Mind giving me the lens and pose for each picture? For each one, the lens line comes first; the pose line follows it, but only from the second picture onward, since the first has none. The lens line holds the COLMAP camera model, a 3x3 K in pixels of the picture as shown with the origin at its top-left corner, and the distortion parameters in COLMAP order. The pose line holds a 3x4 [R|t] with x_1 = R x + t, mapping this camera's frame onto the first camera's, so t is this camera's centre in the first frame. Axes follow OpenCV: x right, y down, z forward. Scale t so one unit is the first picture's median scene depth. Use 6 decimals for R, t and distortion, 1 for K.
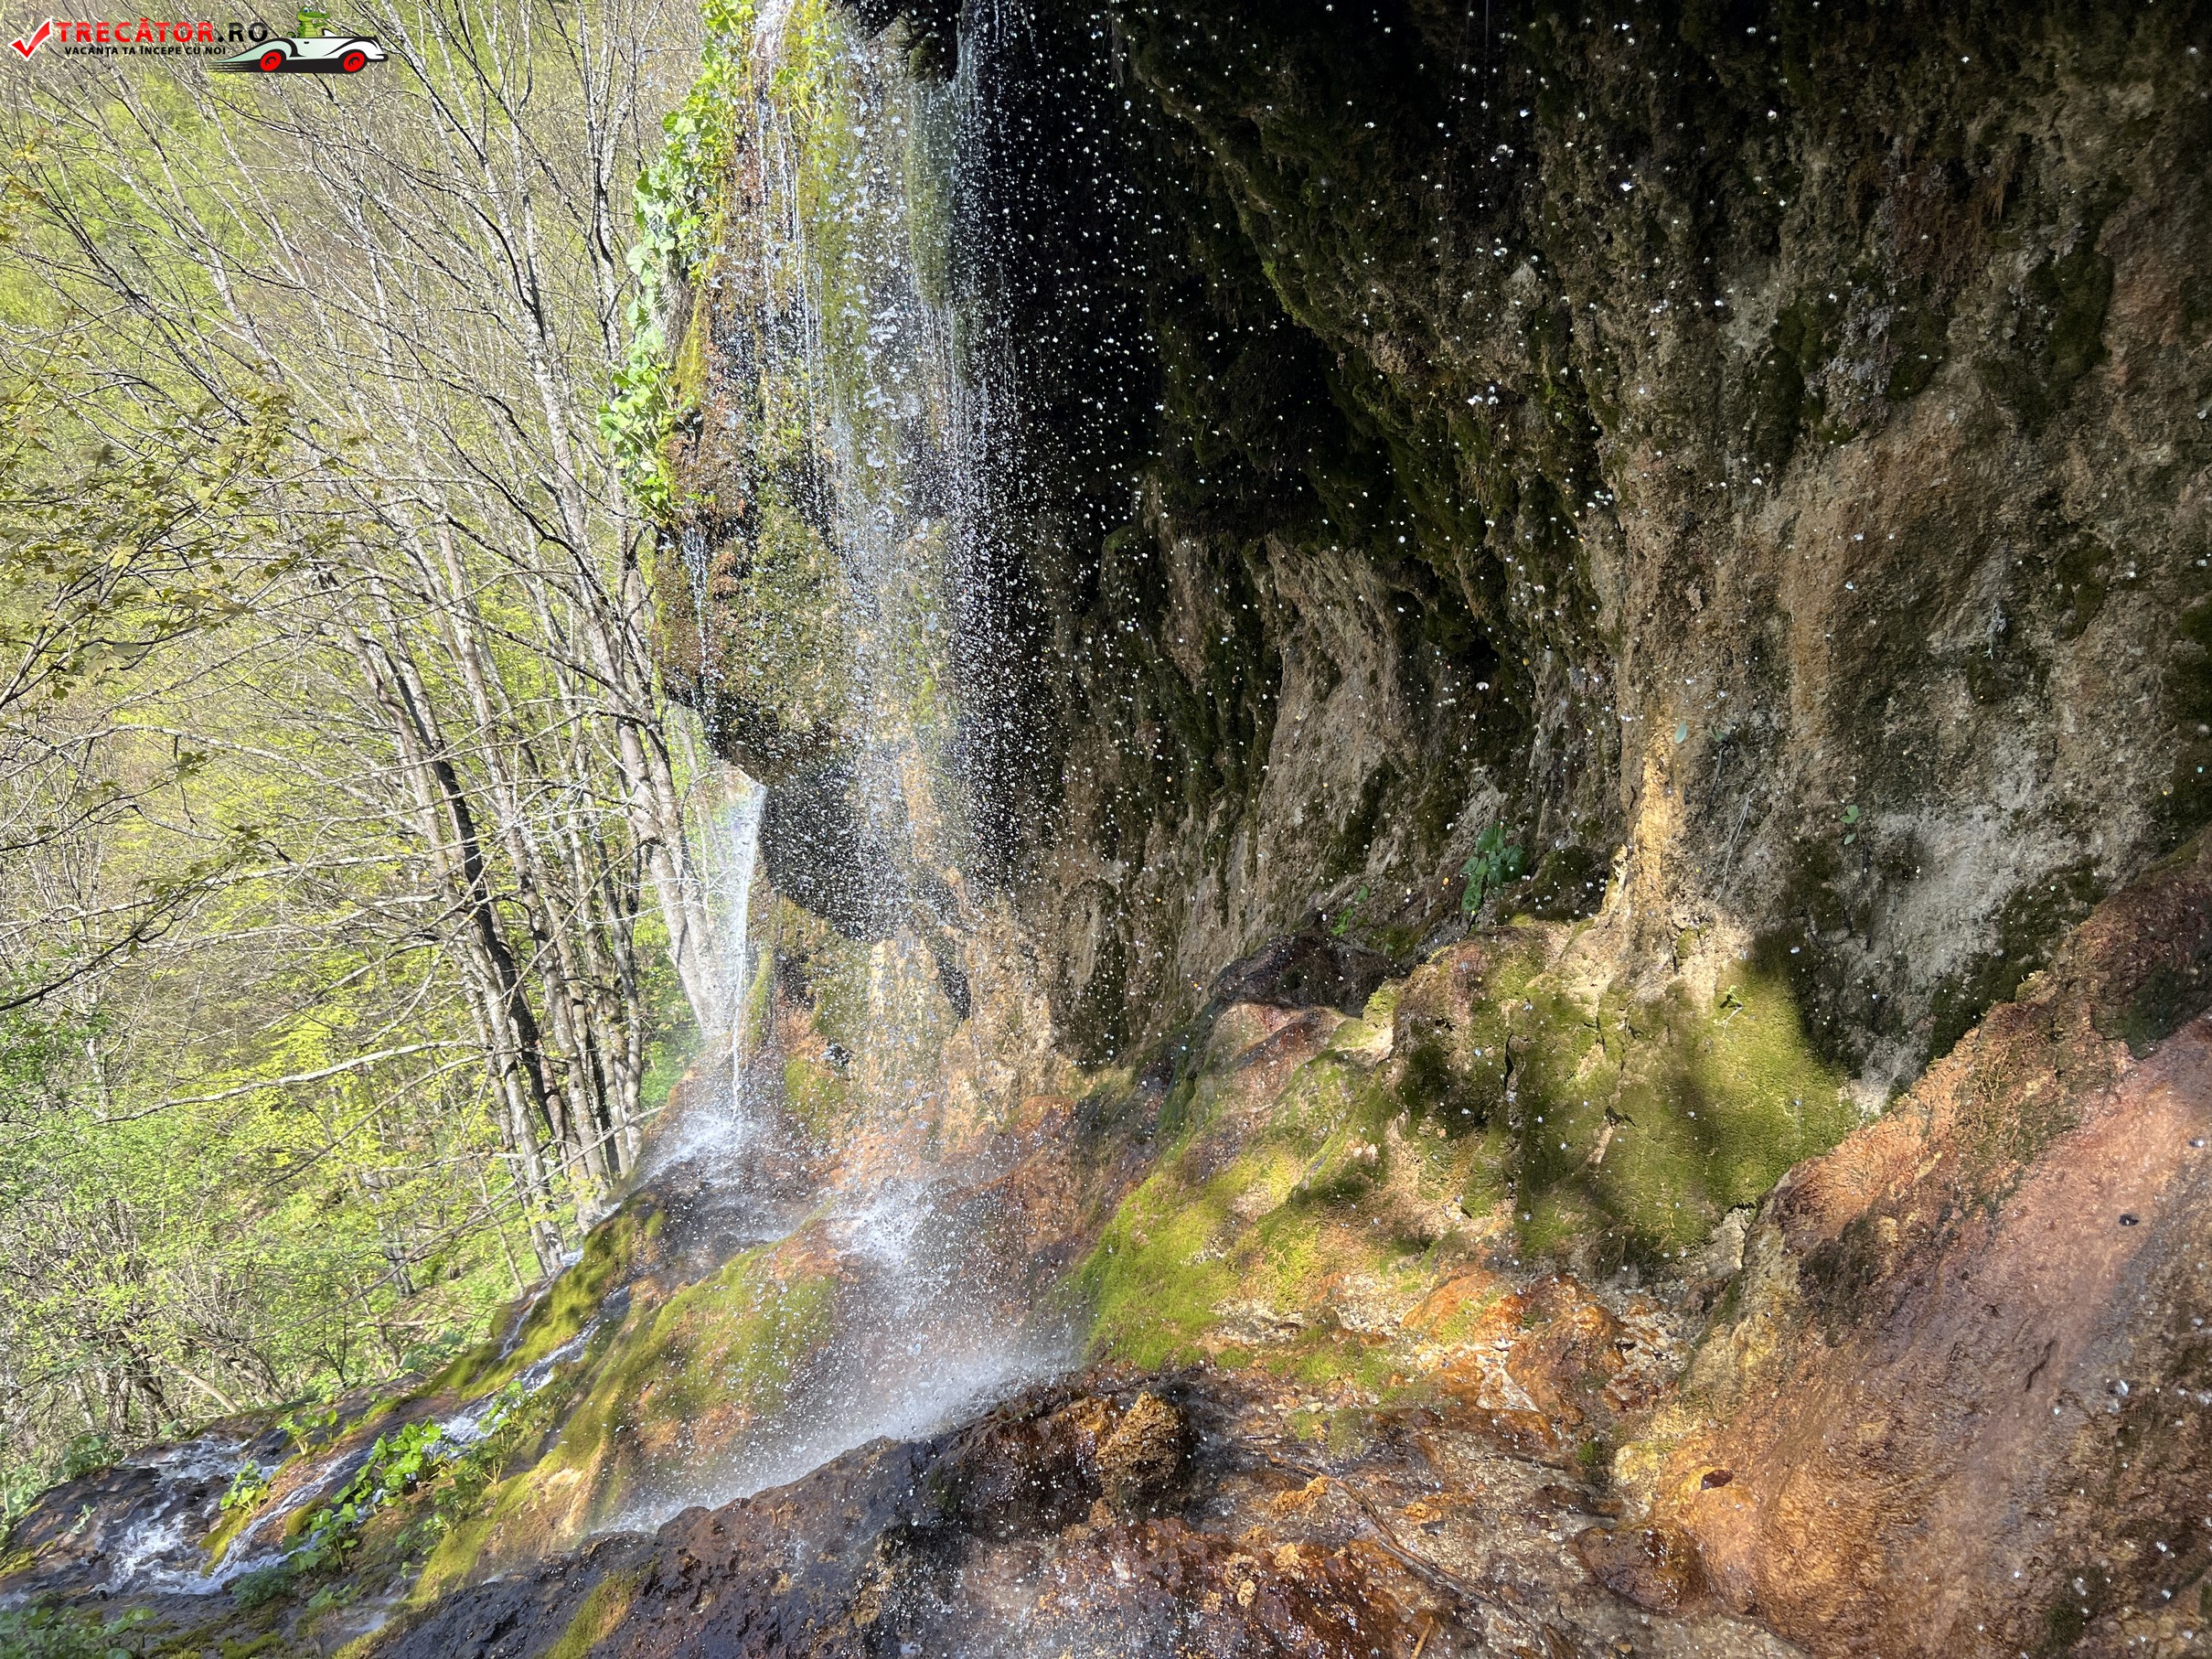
lens RADIAL K [[1679.0, 0, 1097.6], [0, 1679.0, 846.1], [0, 0, 1]] dist [0.021578, -0.038664]
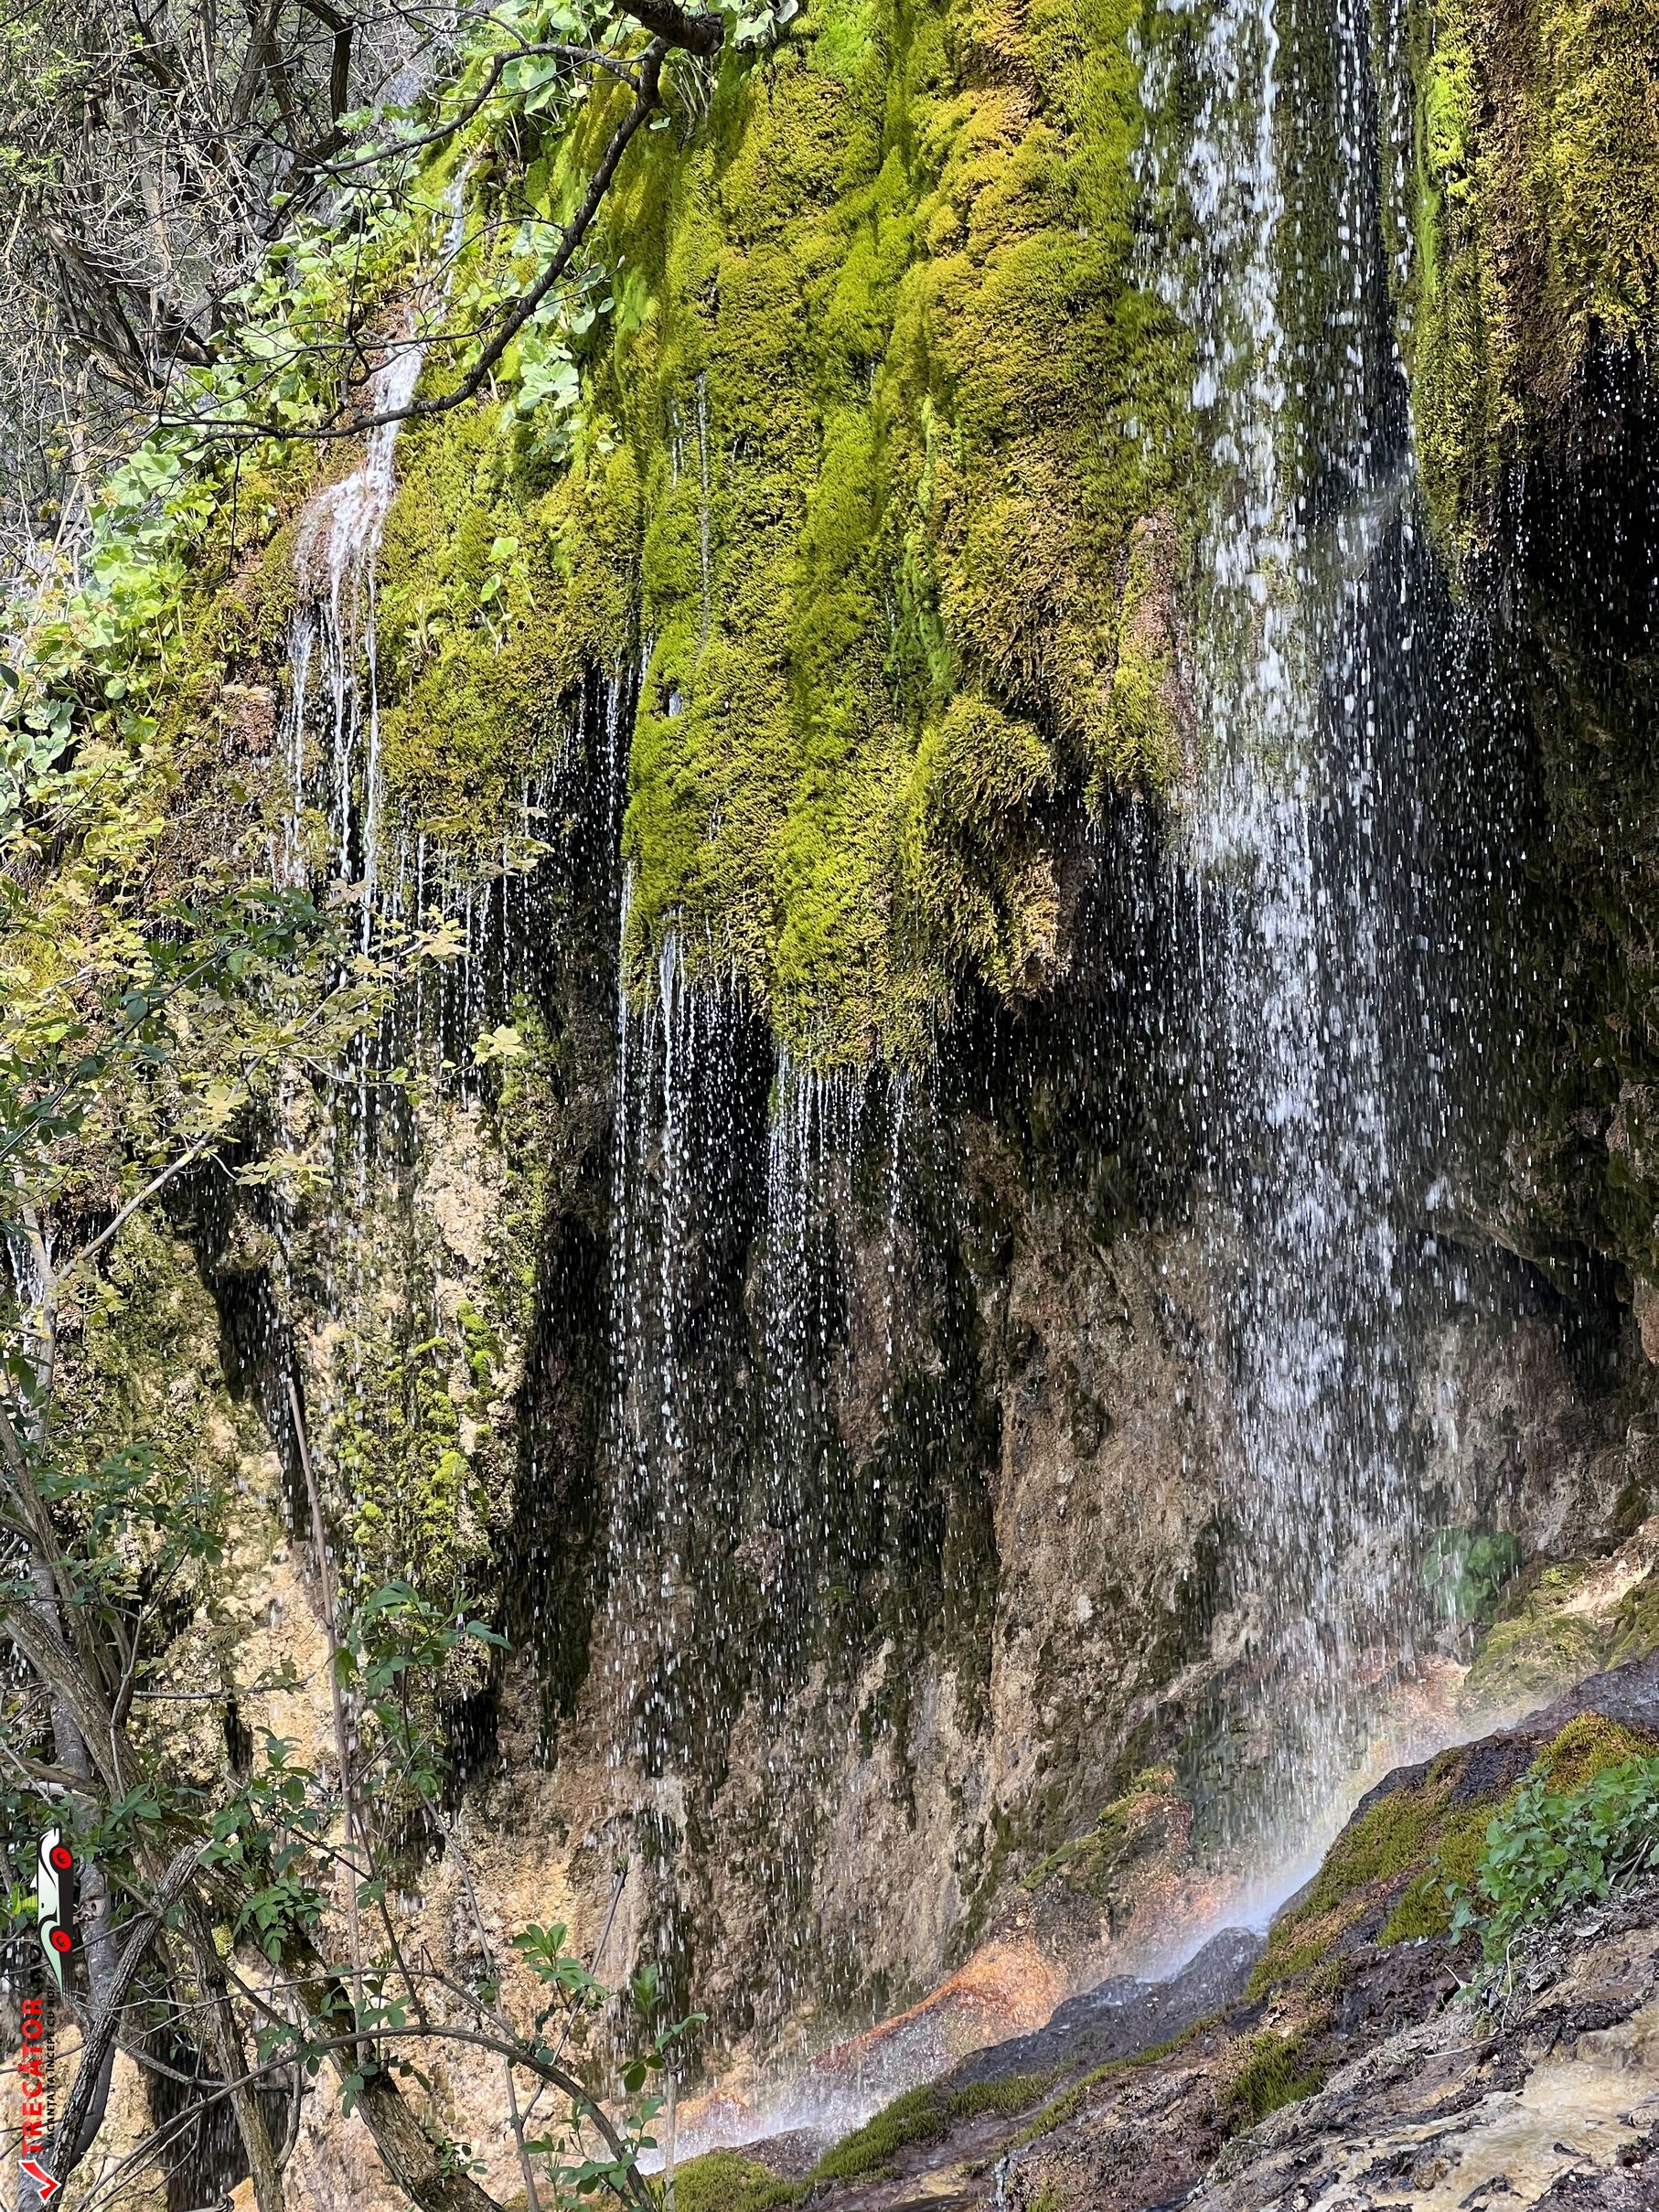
lens RADIAL K [[4976.9, 0, 835.3], [0, 4976.9, 1074.5], [0, 0, 1]] dist [0.180469, 0.000000]
pose [[0.869349, 0.090057, 0.485925, -2.075974], [0.103834, 0.928024, -0.357756, 1.053810], [-0.483168, 0.361470, 0.797426, -1.478586]]
